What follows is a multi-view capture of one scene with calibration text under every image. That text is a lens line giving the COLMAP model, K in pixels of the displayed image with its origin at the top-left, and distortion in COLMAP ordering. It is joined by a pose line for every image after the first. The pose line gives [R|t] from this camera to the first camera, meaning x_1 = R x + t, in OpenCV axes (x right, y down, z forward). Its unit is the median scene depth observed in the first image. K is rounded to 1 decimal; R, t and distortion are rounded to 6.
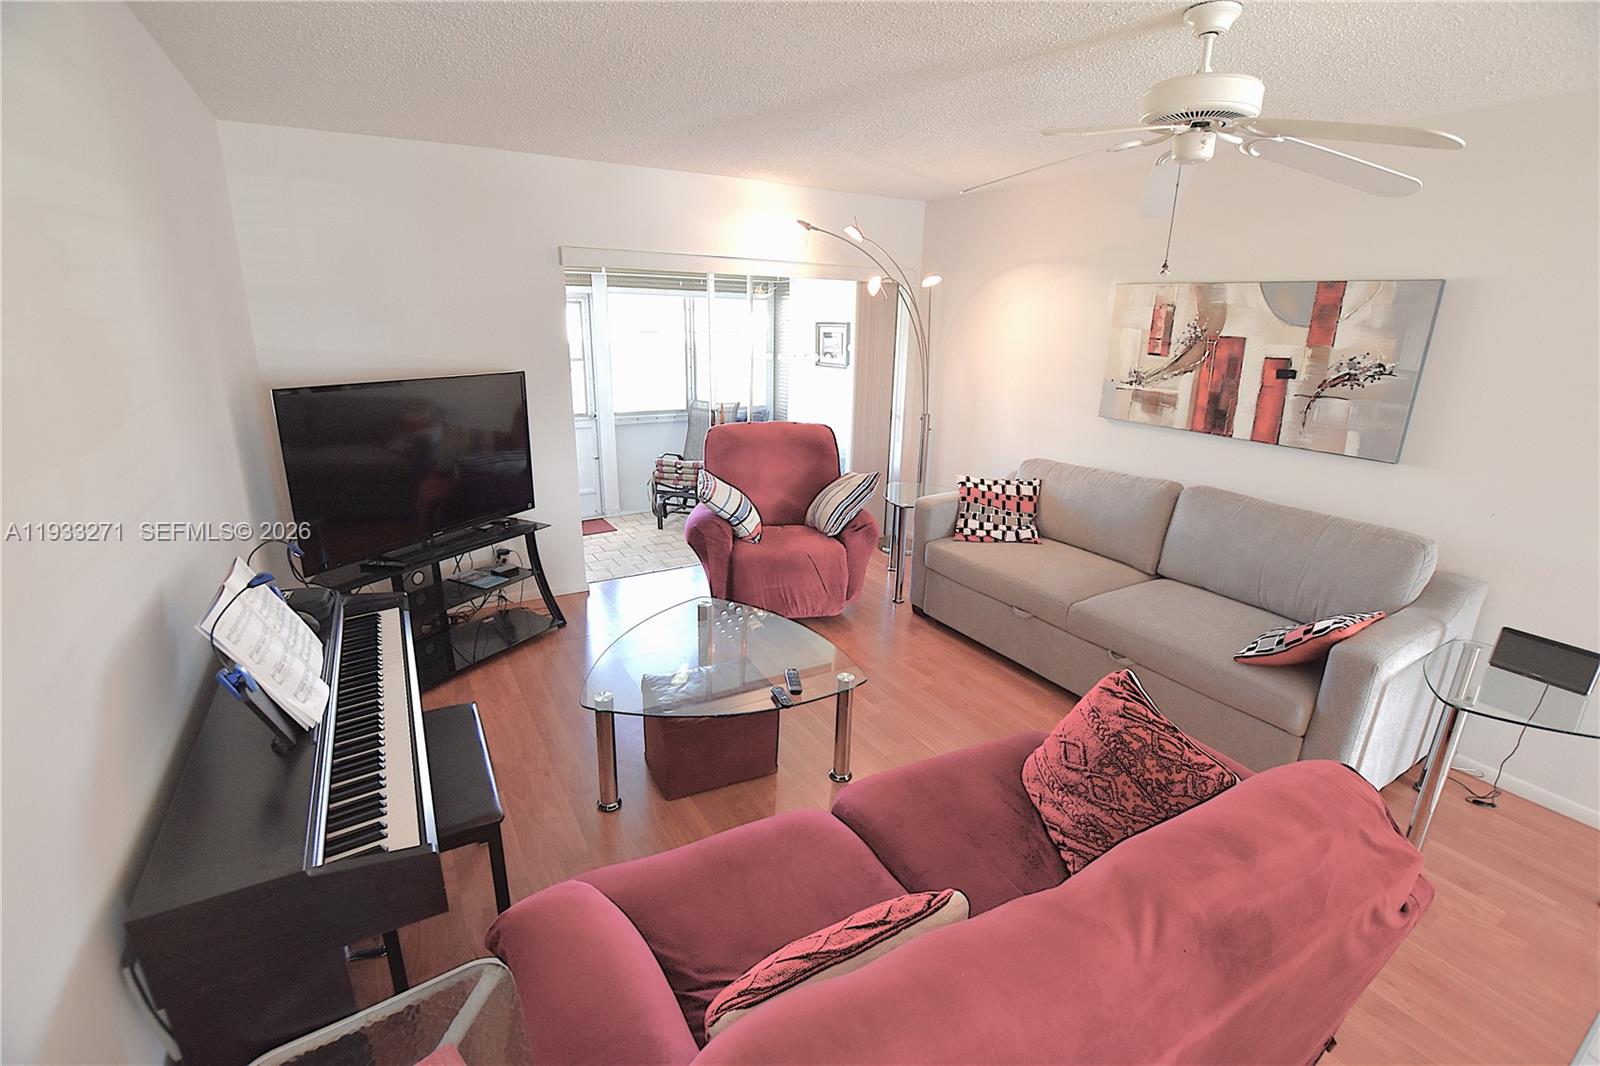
lens RADIAL K [[696.3, 0, 804.2], [0, 696.3, 528.3], [0, 0, 1]] dist [-0.028503, 0.000714]
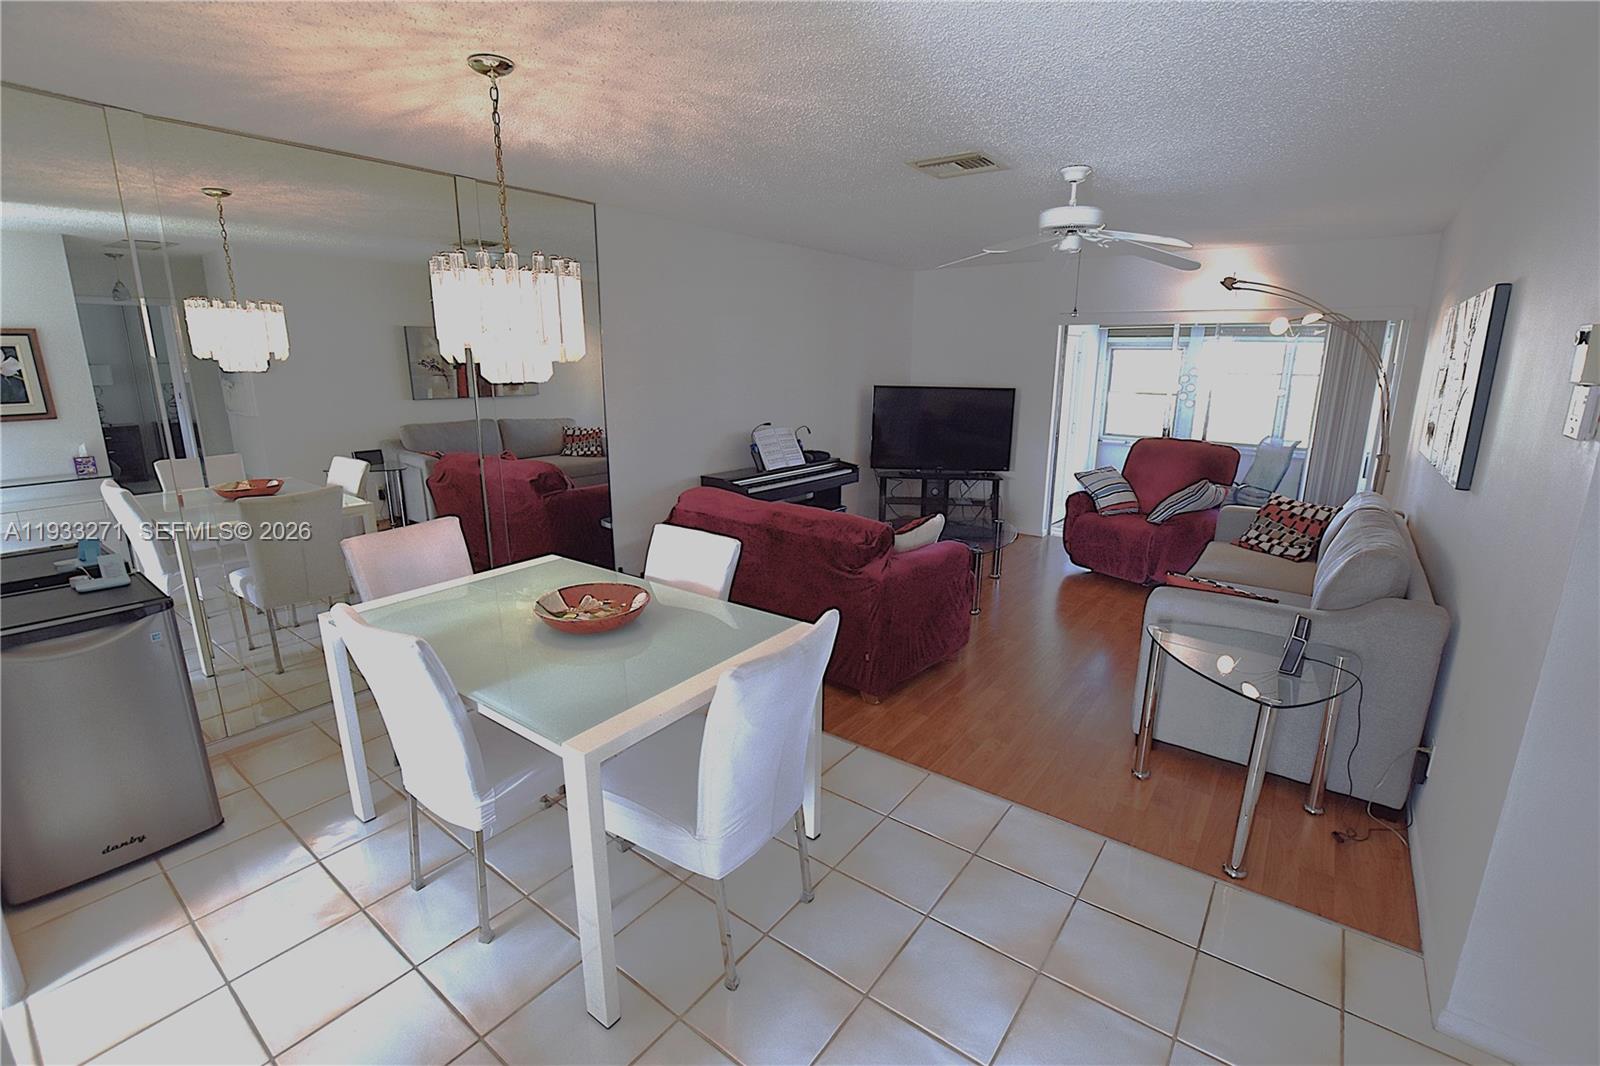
lens RADIAL K [[696.3, 0, 800.1], [0, 696.3, 527.1], [0, 0, 1]] dist [-0.028503, 0.000714]
pose [[0.364270, 0.196445, -0.910339, 0.965856], [-0.265104, 0.958931, 0.100850, 0.064048], [0.892764, 0.204598, 0.401389, -0.086194]]
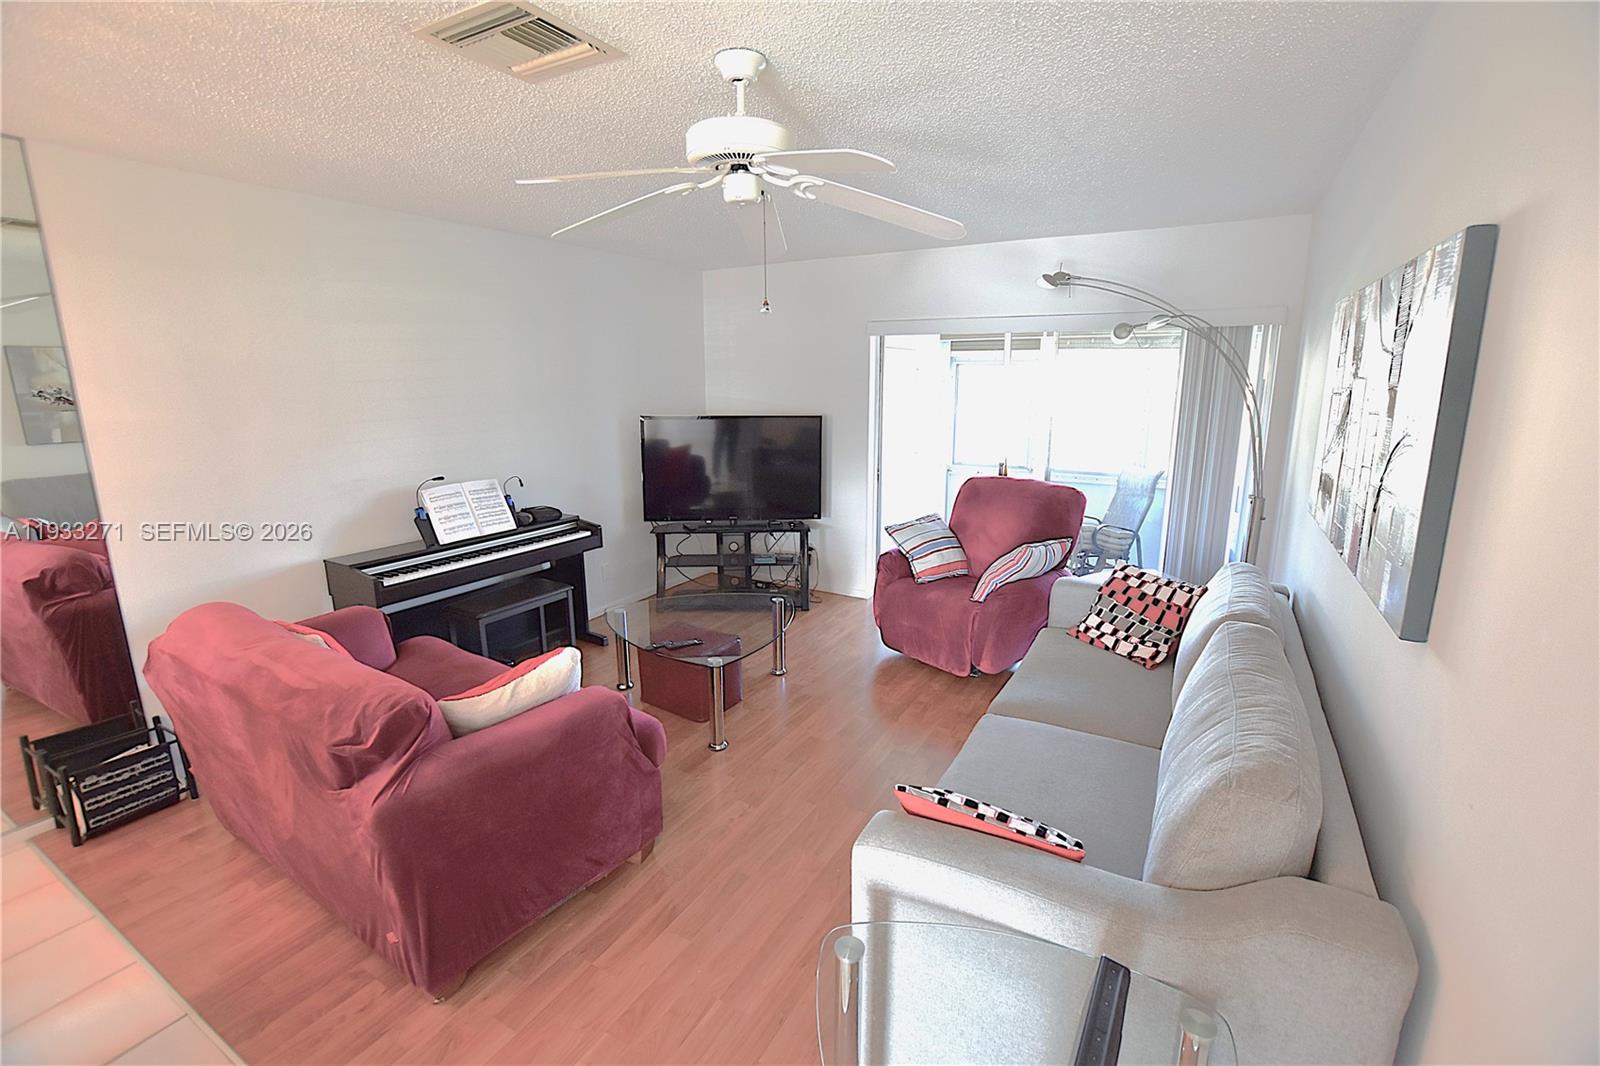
lens RADIAL K [[696.3, 0, 800.8], [0, 696.3, 527.2], [0, 0, 1]] dist [-0.028503, 0.000714]
pose [[0.479085, 0.159863, -0.863088, 0.739336], [-0.238372, 0.970019, 0.047353, -0.066586], [0.844782, 0.183050, 0.502828, 0.298342]]
